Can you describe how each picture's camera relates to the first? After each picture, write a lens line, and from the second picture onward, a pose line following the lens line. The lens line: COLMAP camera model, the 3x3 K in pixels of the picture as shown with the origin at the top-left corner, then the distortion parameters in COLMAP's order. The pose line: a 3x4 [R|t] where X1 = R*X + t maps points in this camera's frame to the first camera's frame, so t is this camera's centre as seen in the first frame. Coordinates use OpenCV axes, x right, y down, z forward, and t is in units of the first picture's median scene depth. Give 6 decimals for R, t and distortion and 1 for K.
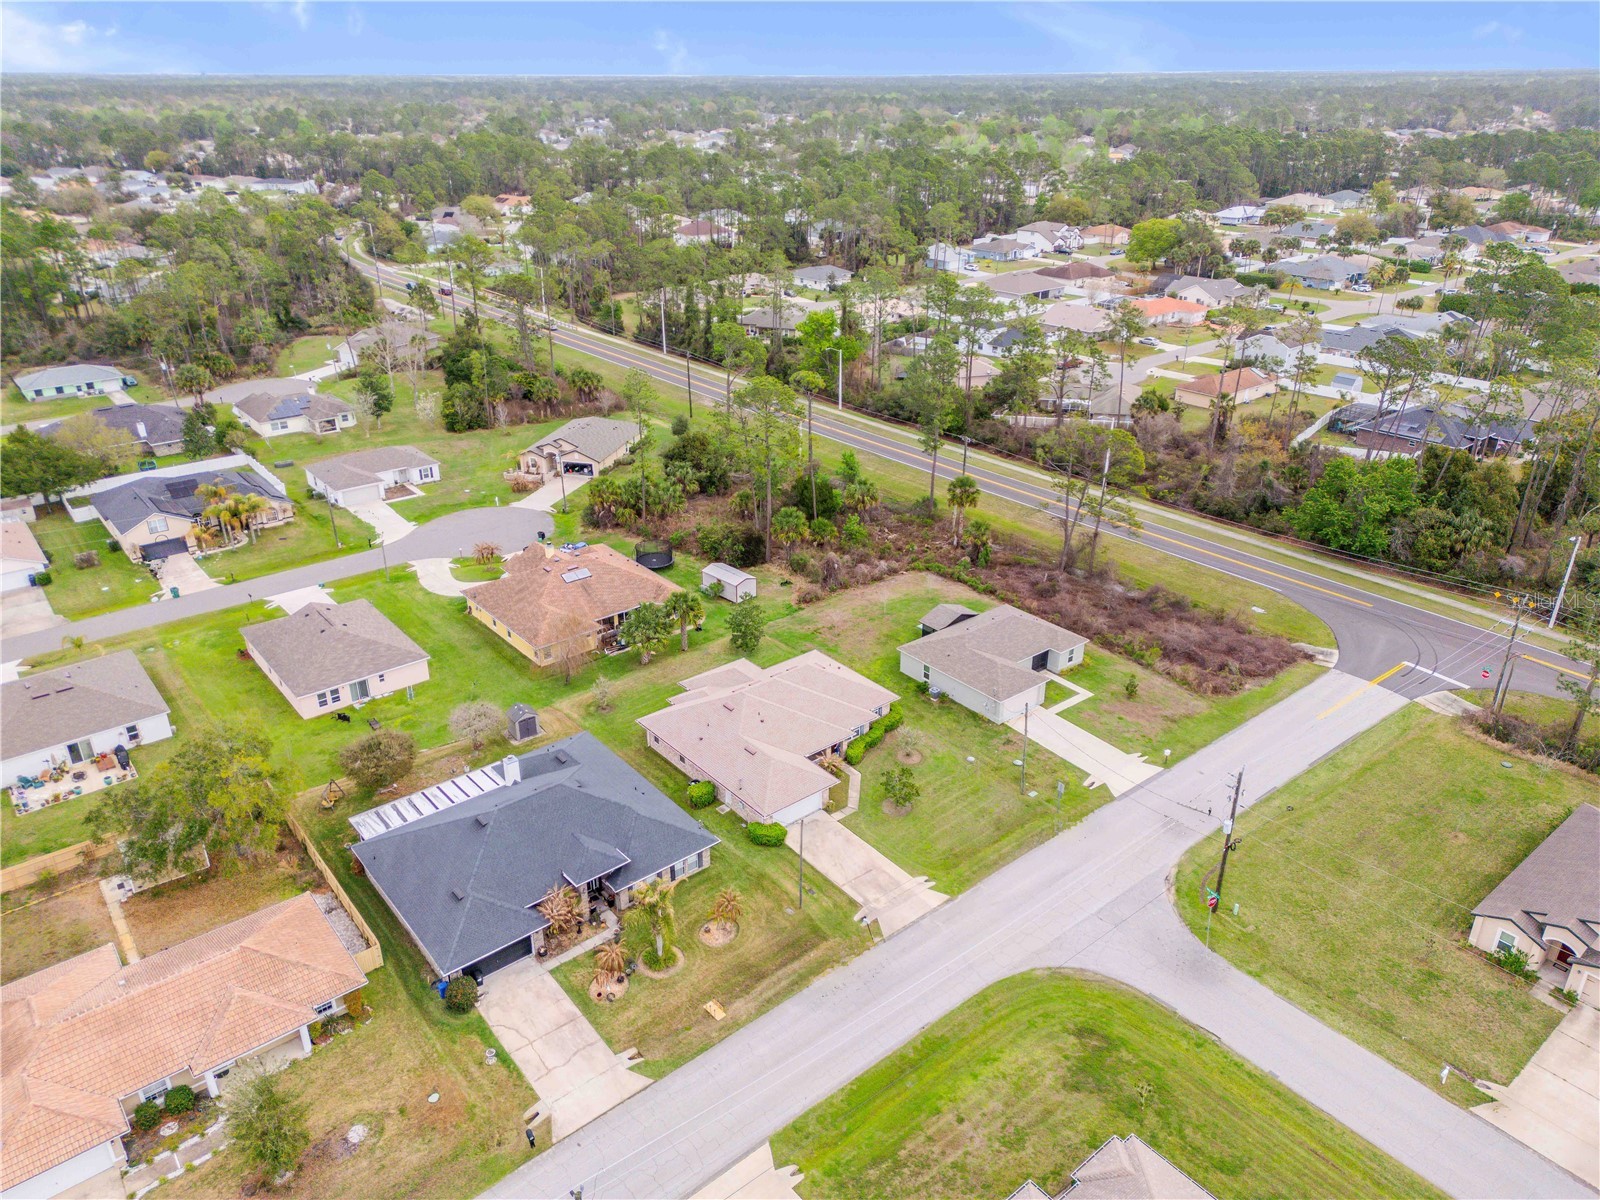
lens RADIAL K [[1114.3, 0, 800.0], [0, 1114.3, 600.0], [0, 0, 1]] dist [0.107636, -0.114550]
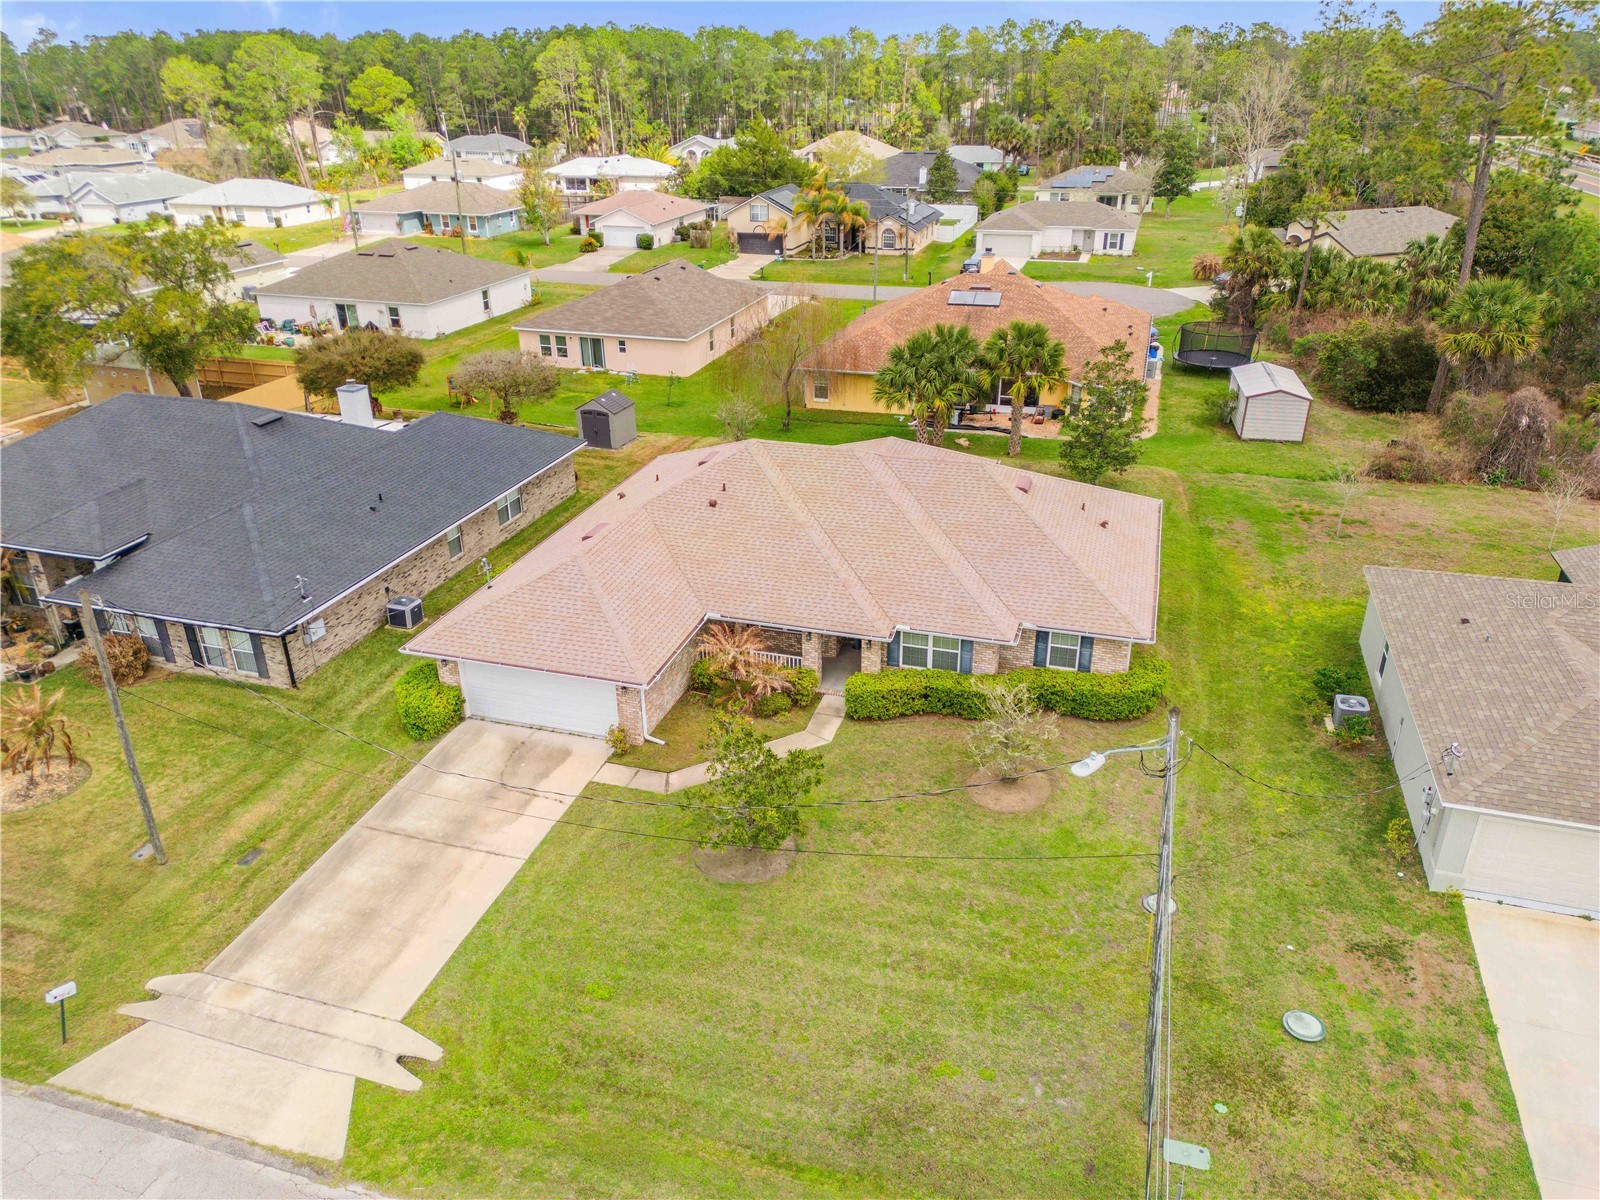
lens RADIAL K [[1120.1, 0, 800.0], [0, 1120.1, 600.0], [0, 0, 1]] dist [0.080432, -0.075660]
pose [[0.554707, 0.357656, -0.751254, 0.184368], [-0.347940, 0.919874, 0.181022, 0.035849], [0.755803, 0.160977, 0.634704, 0.487052]]
